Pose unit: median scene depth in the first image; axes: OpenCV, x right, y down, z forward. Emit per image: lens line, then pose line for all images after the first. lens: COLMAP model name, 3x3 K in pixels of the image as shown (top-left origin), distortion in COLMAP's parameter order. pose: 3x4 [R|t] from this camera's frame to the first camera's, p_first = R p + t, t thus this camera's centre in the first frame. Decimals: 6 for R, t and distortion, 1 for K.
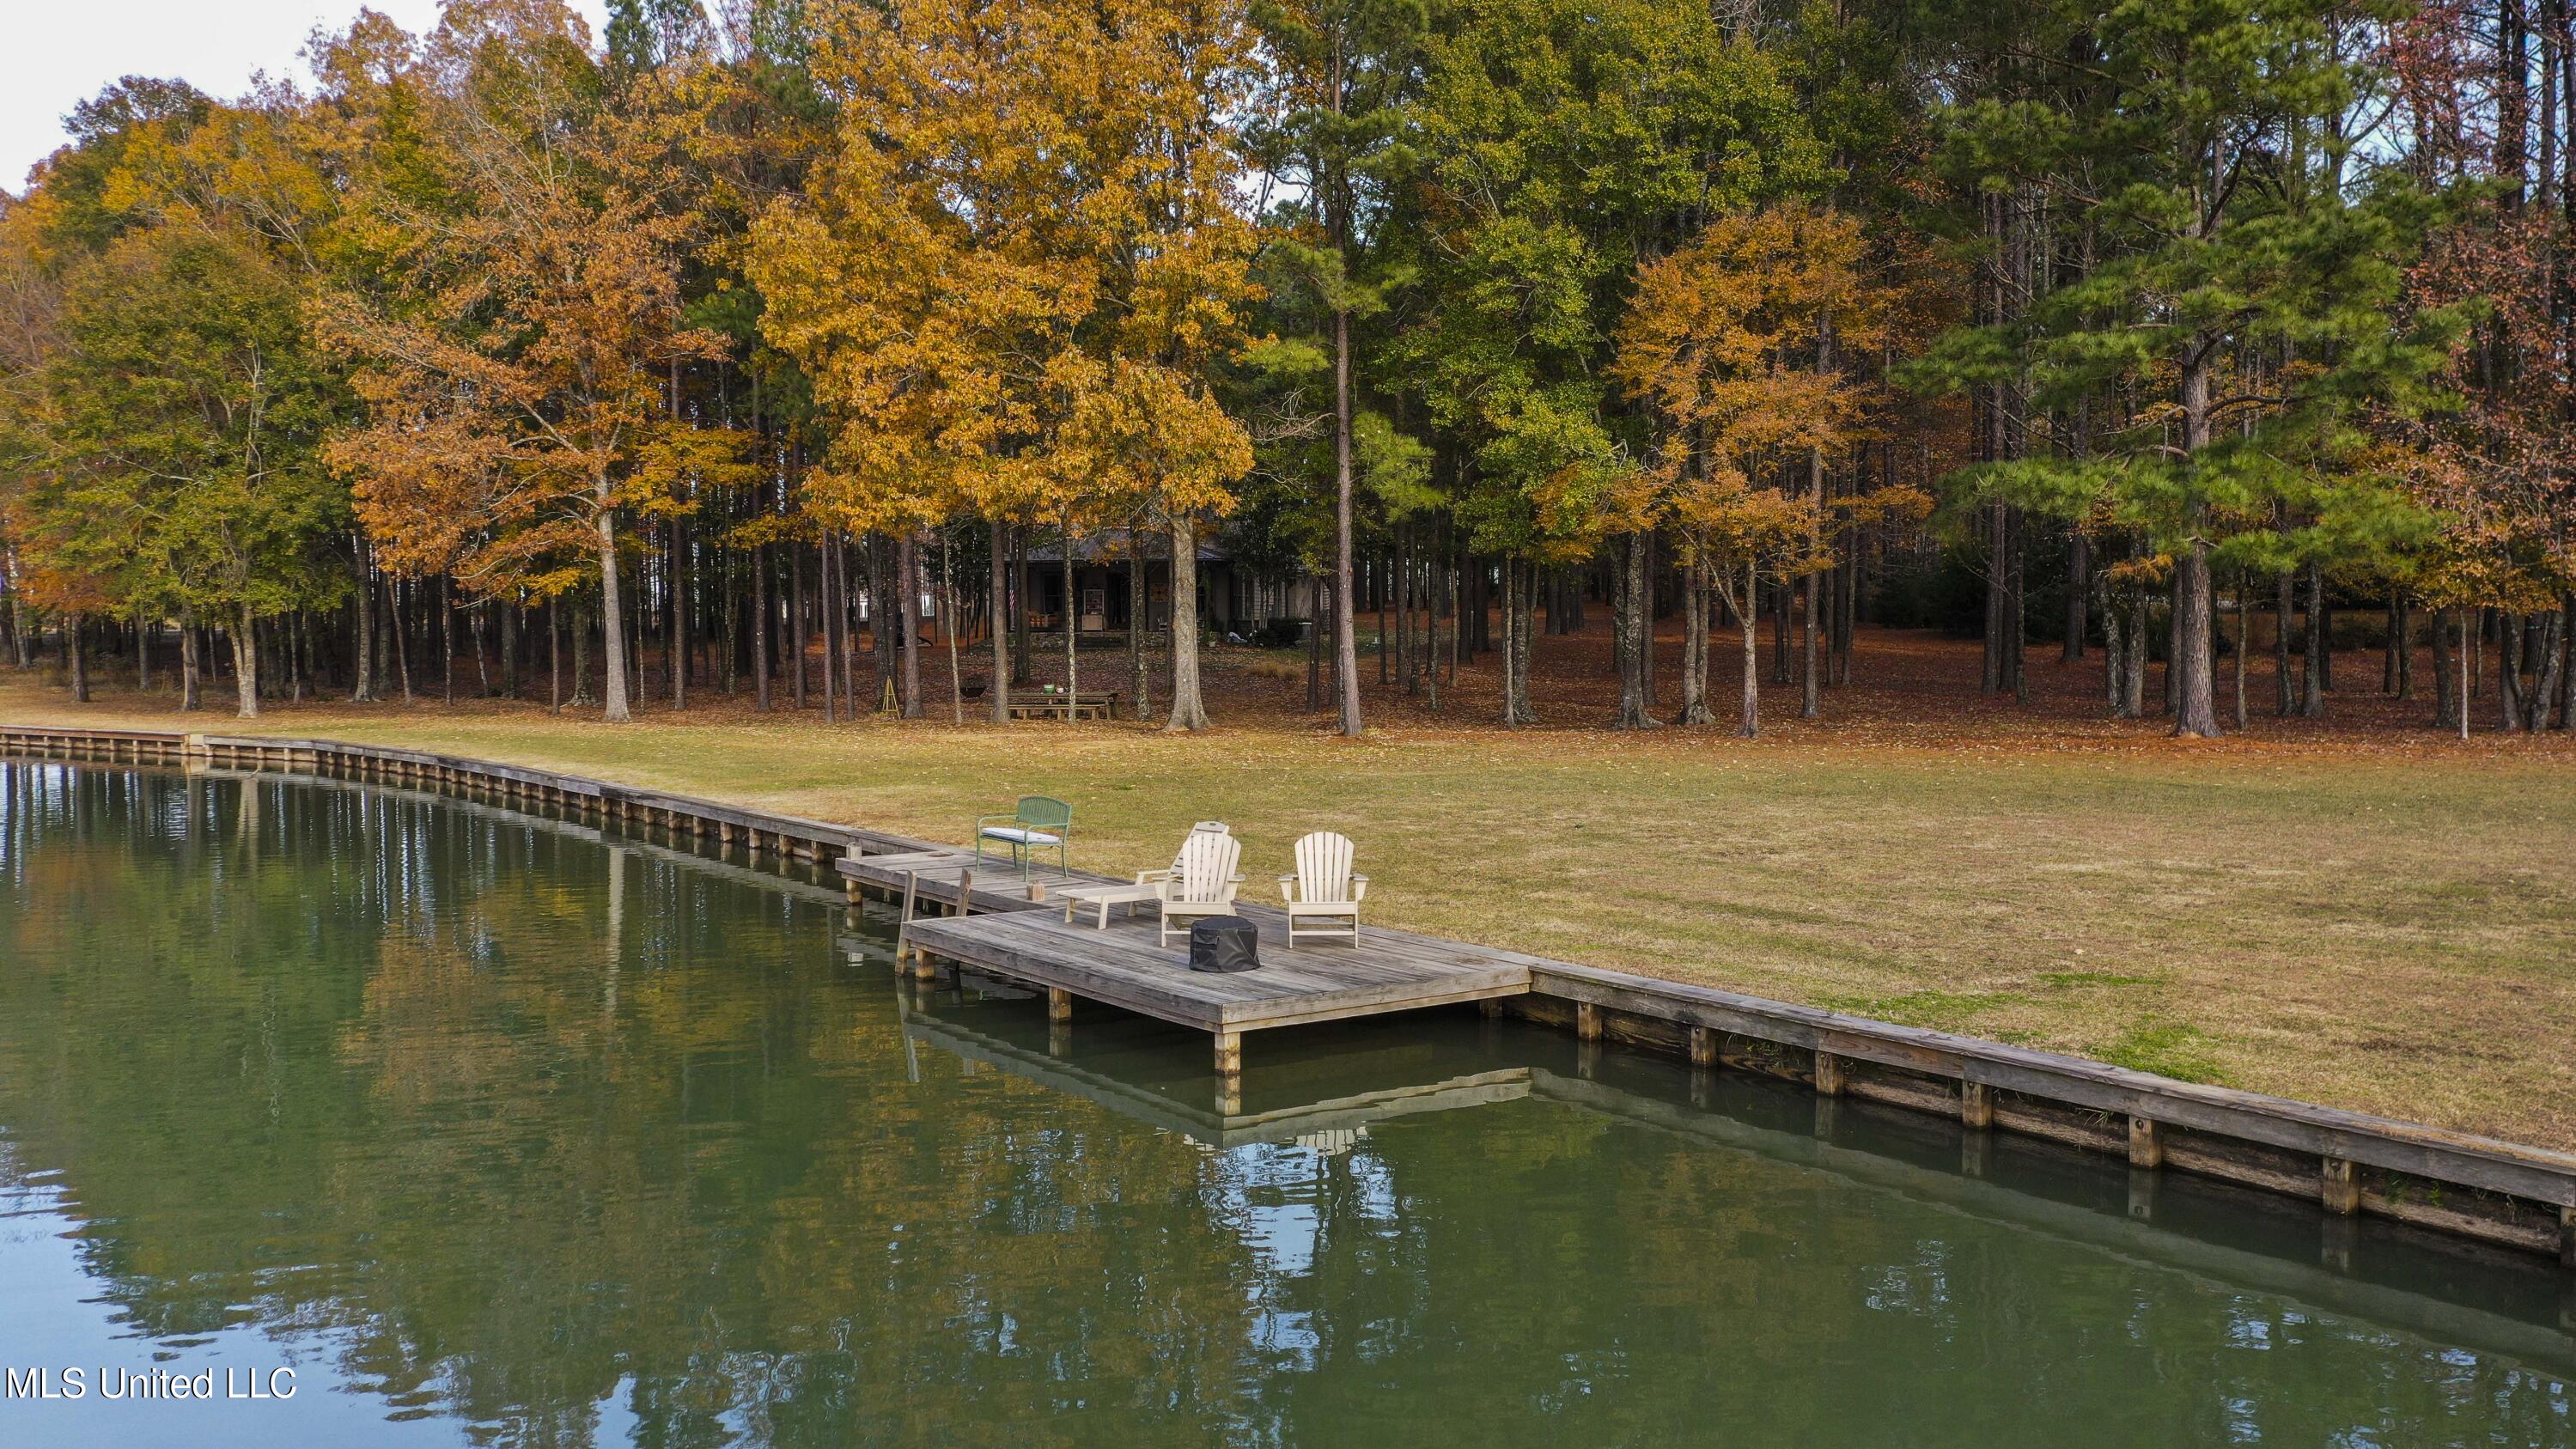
lens RADIAL K [[2062.9, 0, 1288.0], [0, 2062.9, 724.5], [0, 0, 1]] dist [0.009286, 0.007065]
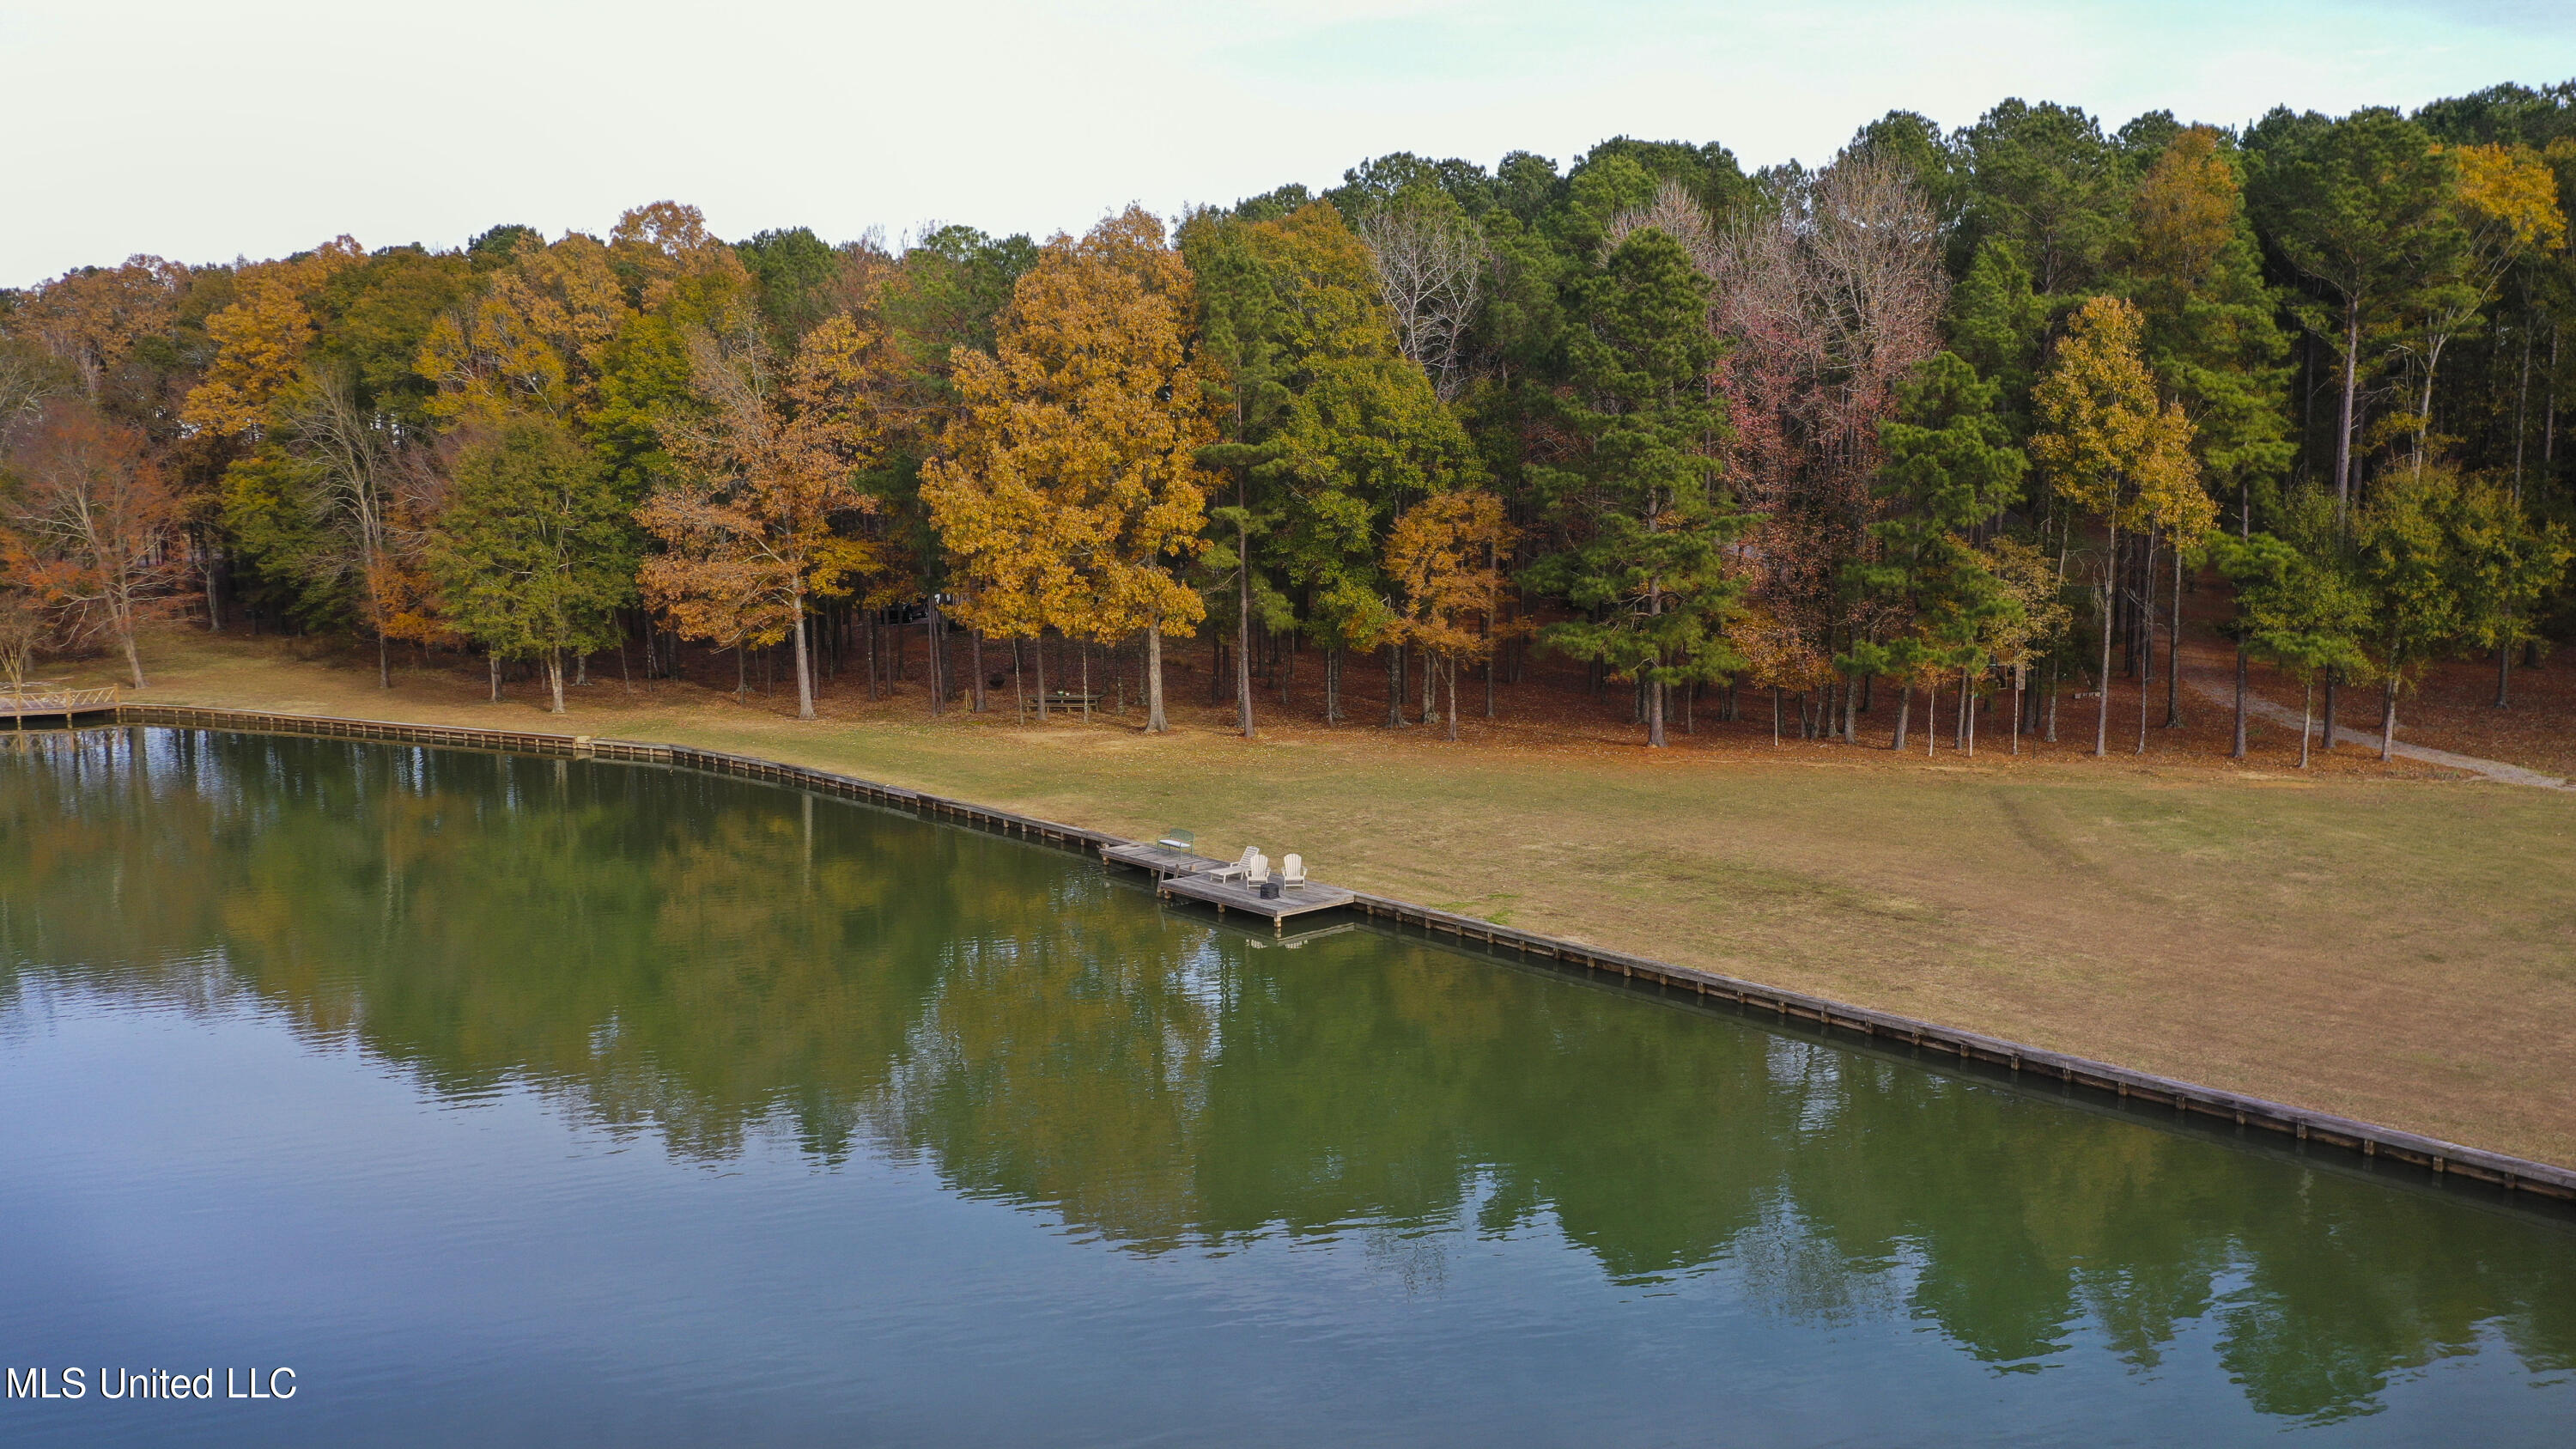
lens RADIAL K [[2063.2, 0, 1288.0], [0, 2063.2, 724.5], [0, 0, 1]] dist [0.009286, 0.007065]
pose [[0.994787, -0.018487, 0.100284, -0.139266], [0.009561, 0.996007, 0.088759, -0.196892], [-0.101525, -0.087338, 0.990992, -0.998047]]
